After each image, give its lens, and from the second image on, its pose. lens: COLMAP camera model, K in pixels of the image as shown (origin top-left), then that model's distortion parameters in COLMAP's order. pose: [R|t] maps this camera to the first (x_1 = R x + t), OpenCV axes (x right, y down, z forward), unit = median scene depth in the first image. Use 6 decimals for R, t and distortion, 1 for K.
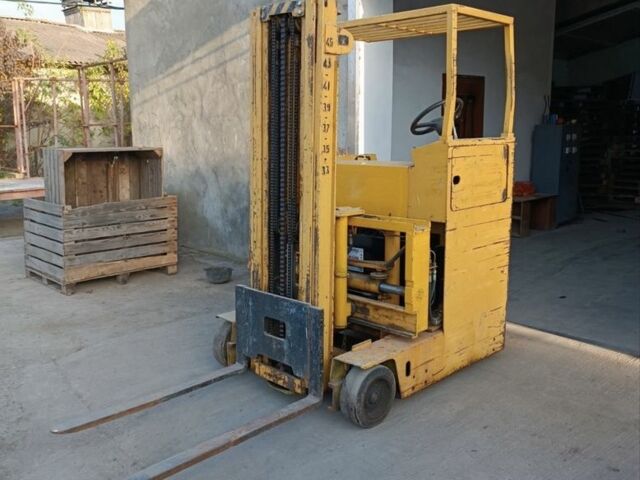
lens RADIAL K [[616.6, 0, 320.0], [0, 616.6, 240.0], [0, 0, 1]] dist [0.014865, 0.000294]
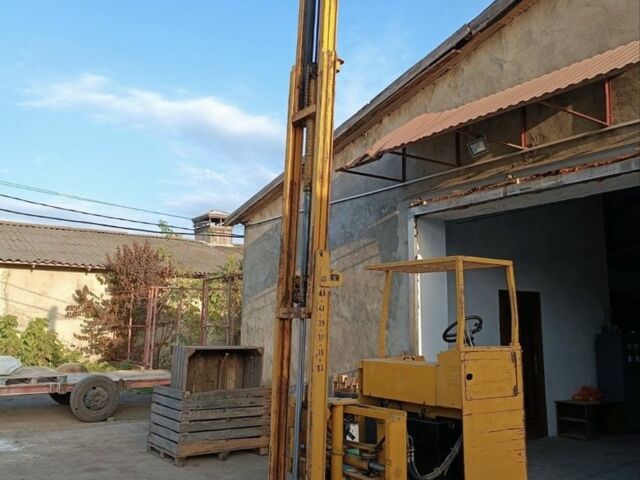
lens RADIAL K [[616.6, 0, 320.0], [0, 616.6, 240.0], [0, 0, 1]] dist [0.014865, 0.000294]
pose [[0.986499, -0.004461, -0.163706, 0.061629], [-0.047701, 0.948457, -0.313297, 0.030383], [0.156666, 0.316876, 0.935439, -0.215879]]
